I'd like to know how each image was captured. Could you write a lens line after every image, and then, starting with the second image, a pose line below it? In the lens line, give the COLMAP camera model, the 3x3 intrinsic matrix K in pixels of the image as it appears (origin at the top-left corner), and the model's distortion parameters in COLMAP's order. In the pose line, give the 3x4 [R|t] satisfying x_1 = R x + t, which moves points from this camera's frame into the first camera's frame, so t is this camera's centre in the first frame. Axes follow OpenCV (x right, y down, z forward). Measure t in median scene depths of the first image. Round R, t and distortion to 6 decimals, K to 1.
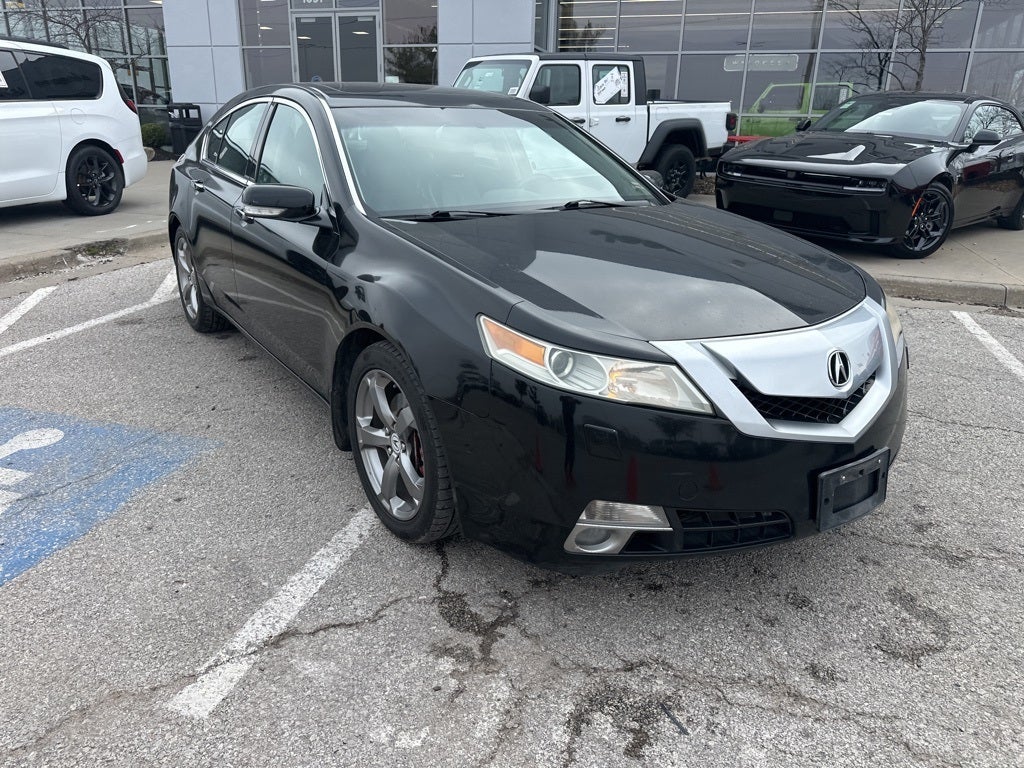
lens RADIAL K [[721.3, 0, 507.5], [0, 721.3, 388.3], [0, 0, 1]] dist [0.026057, -0.029630]
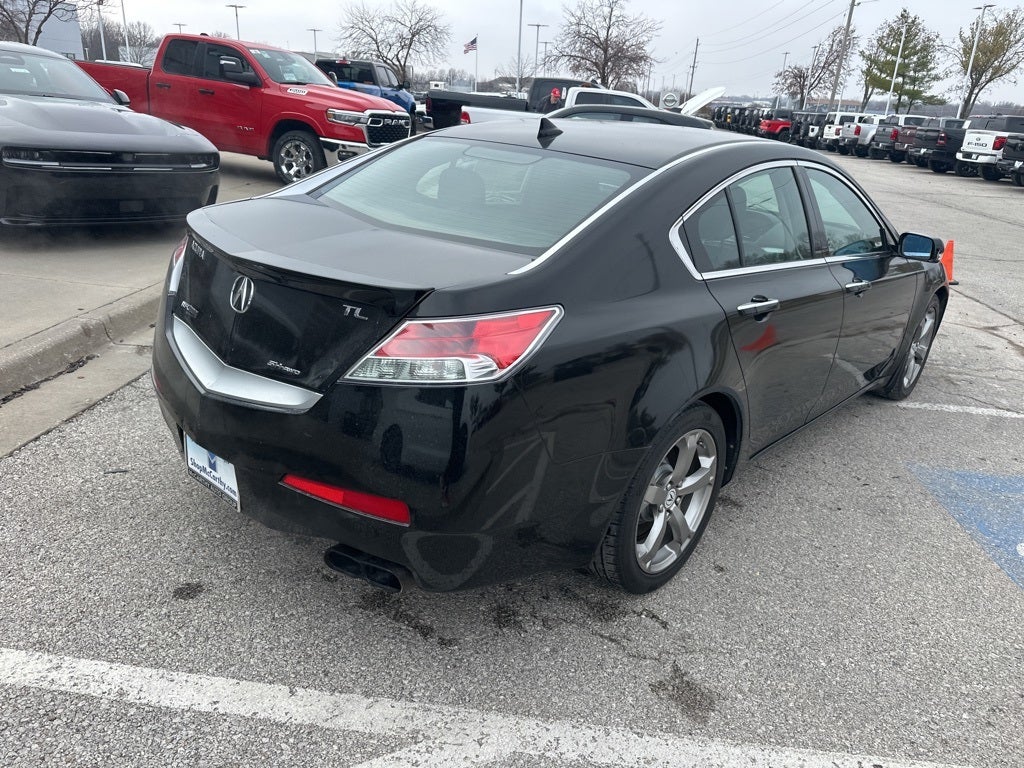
lens RADIAL K [[721.3, 0, 510.1], [0, 721.3, 378.9], [0, 0, 1]] dist [0.026057, -0.029630]
pose [[-0.217507, -0.385612, 0.896657, -1.611926], [0.265547, 0.860621, 0.434530, -0.927064], [-0.939242, 0.332618, -0.084793, 2.133706]]
